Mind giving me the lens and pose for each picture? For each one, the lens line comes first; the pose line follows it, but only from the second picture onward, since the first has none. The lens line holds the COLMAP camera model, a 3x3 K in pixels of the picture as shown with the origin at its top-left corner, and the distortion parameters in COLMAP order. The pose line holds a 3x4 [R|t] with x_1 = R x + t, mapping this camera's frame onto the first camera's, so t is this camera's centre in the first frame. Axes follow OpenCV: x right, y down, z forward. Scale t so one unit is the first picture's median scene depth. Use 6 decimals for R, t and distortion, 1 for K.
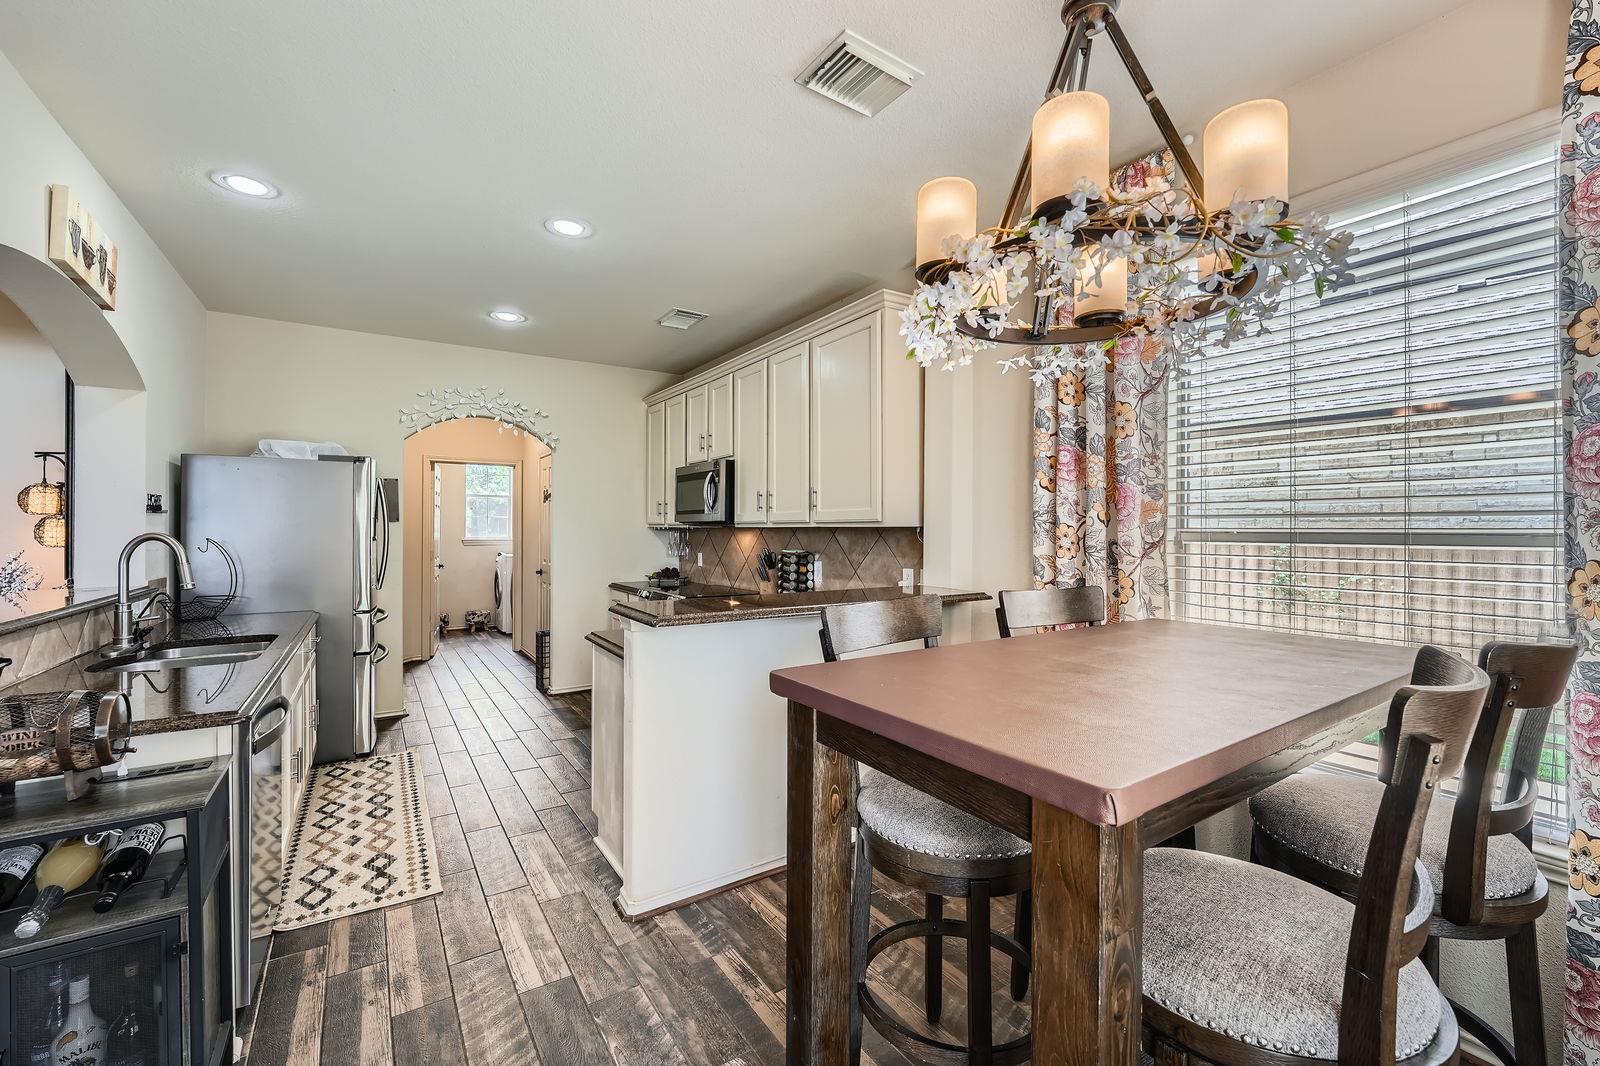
lens RADIAL K [[652.7, 0, 800.0], [0, 652.7, 533.0], [0, 0, 1]] dist [-0.000966, -0.000272]
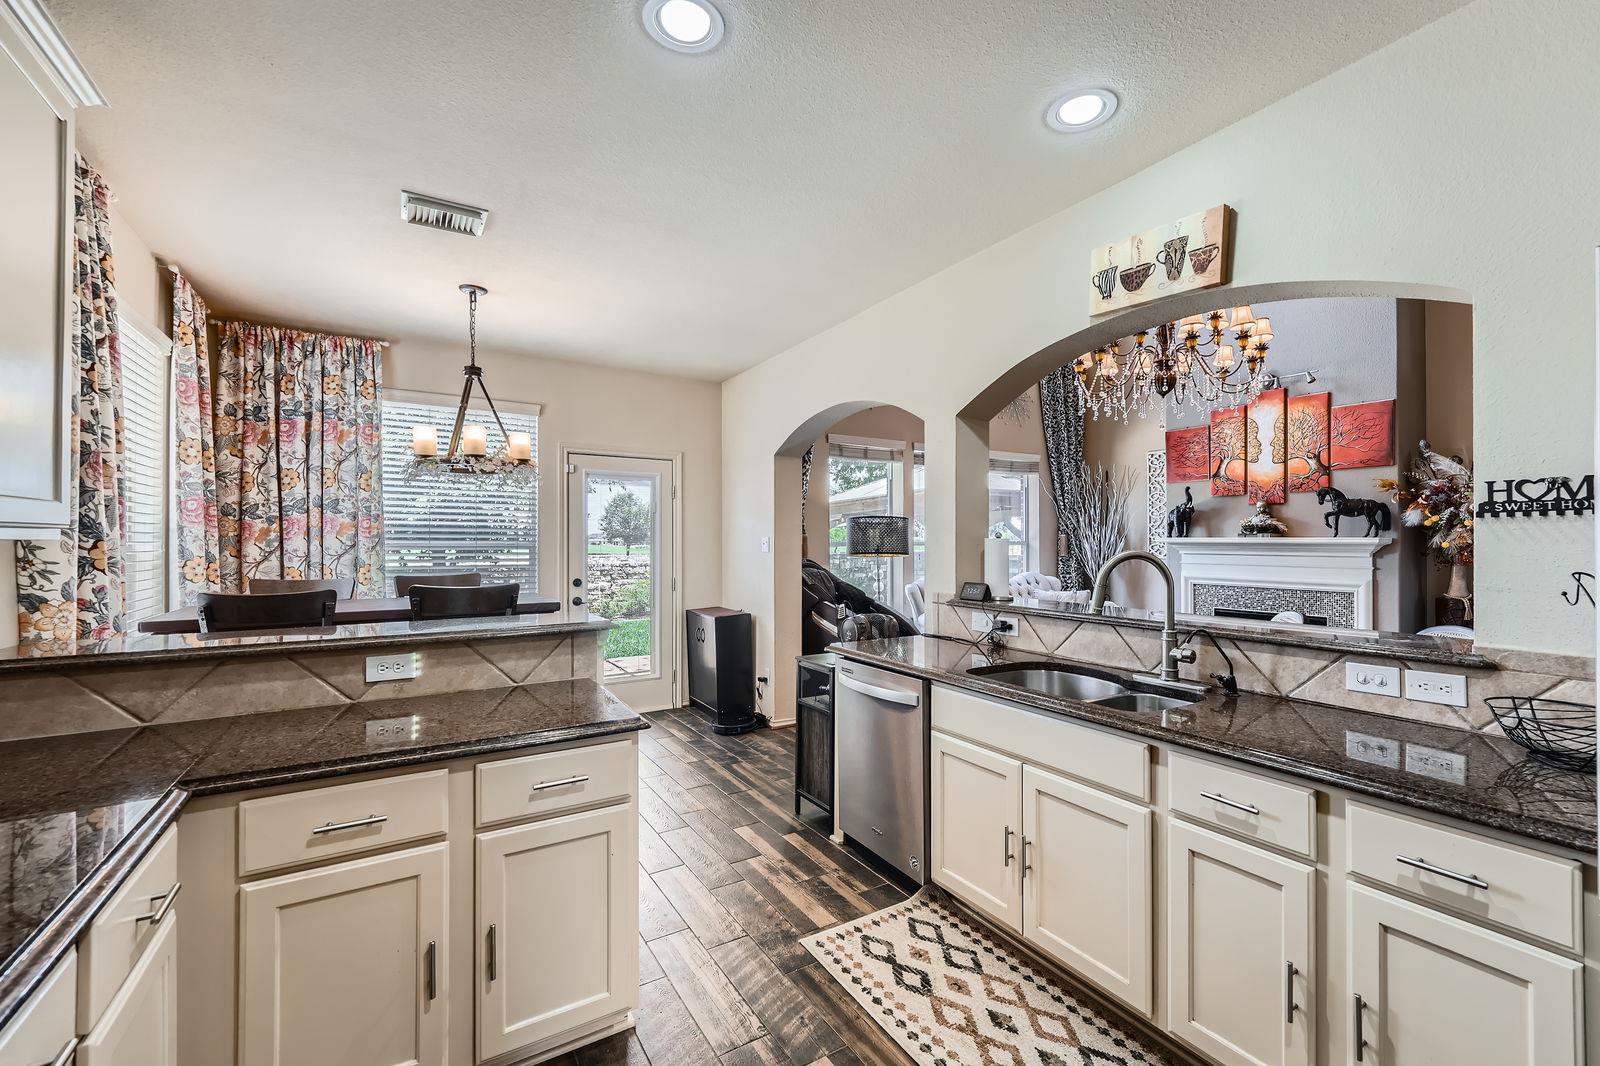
lens RADIAL K [[668.7, 0, 831.9], [0, 668.7, 536.6], [0, 0, 1]] dist [-0.000456, -0.000446]
pose [[-0.999903, -0.006415, 0.012359, -0.544086], [-0.006419, 0.999979, -0.000251, -0.011499], [-0.012357, -0.000330, -0.999924, 1.744257]]
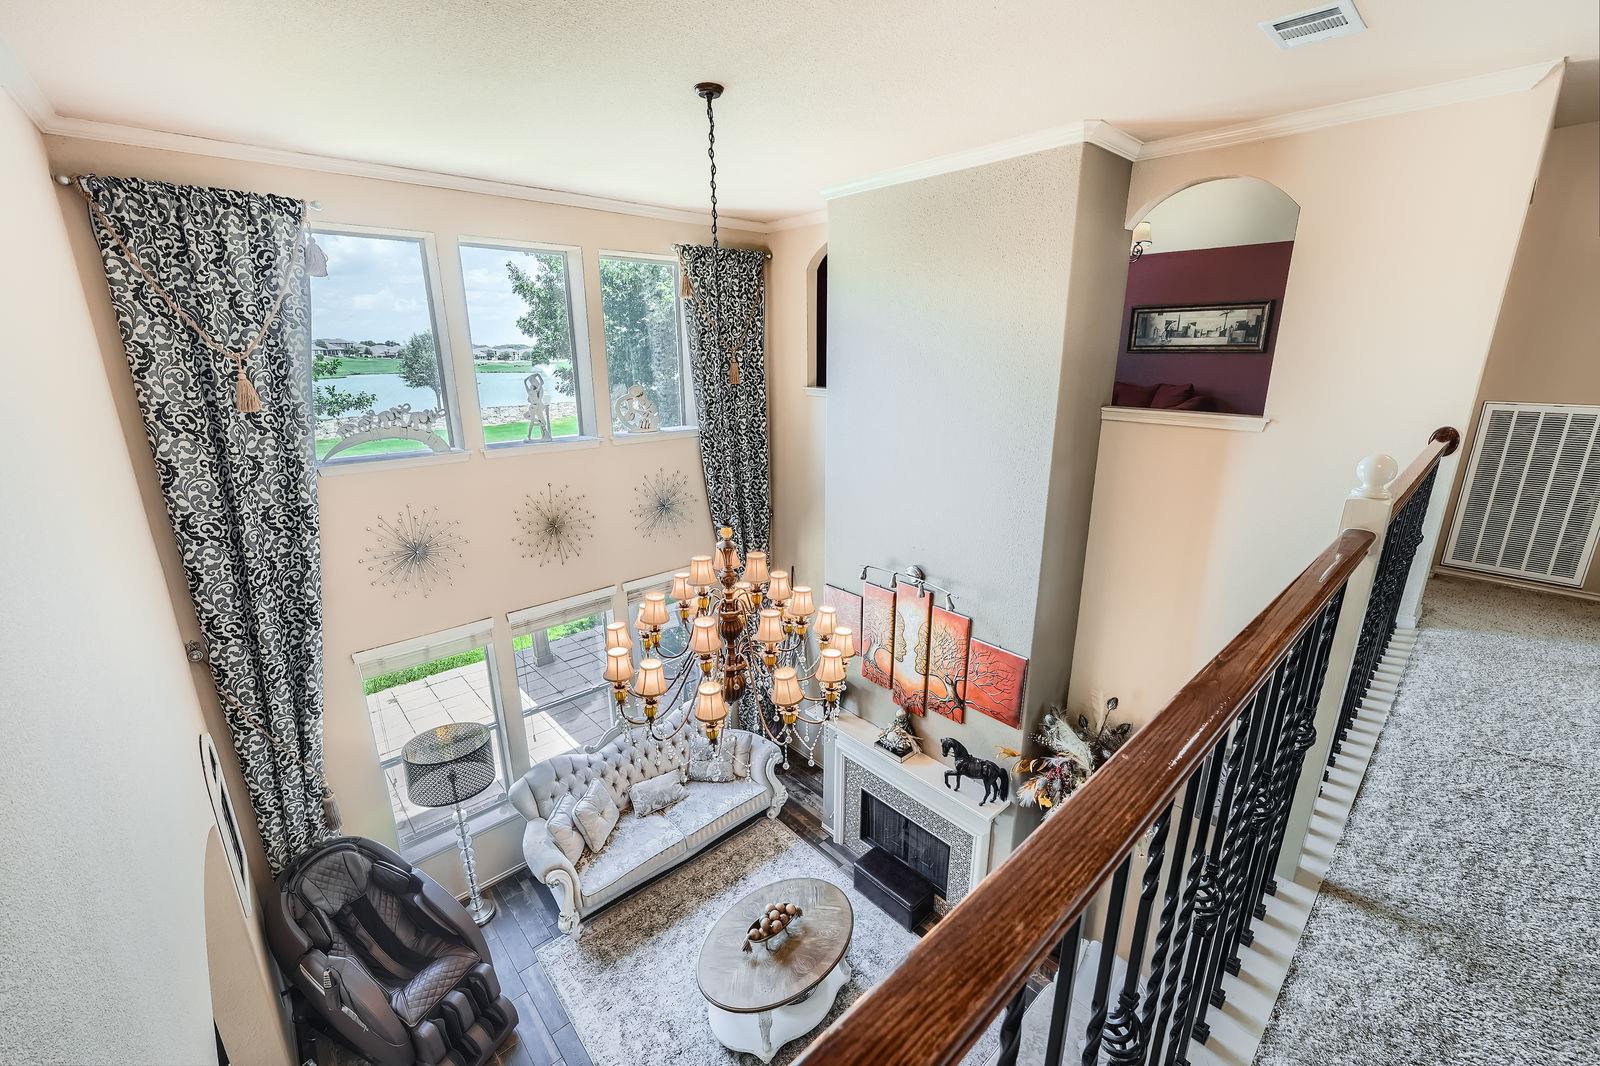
lens RADIAL K [[652.7, 0, 800.0], [0, 652.7, 533.0], [0, 0, 1]] dist [-0.000966, -0.000272]
pose [[-0.987587, 0.040366, -0.151795, -1.375113], [-0.003851, 0.959900, 0.280317, -1.124465], [0.157023, 0.277422, -0.947830, 1.103963]]
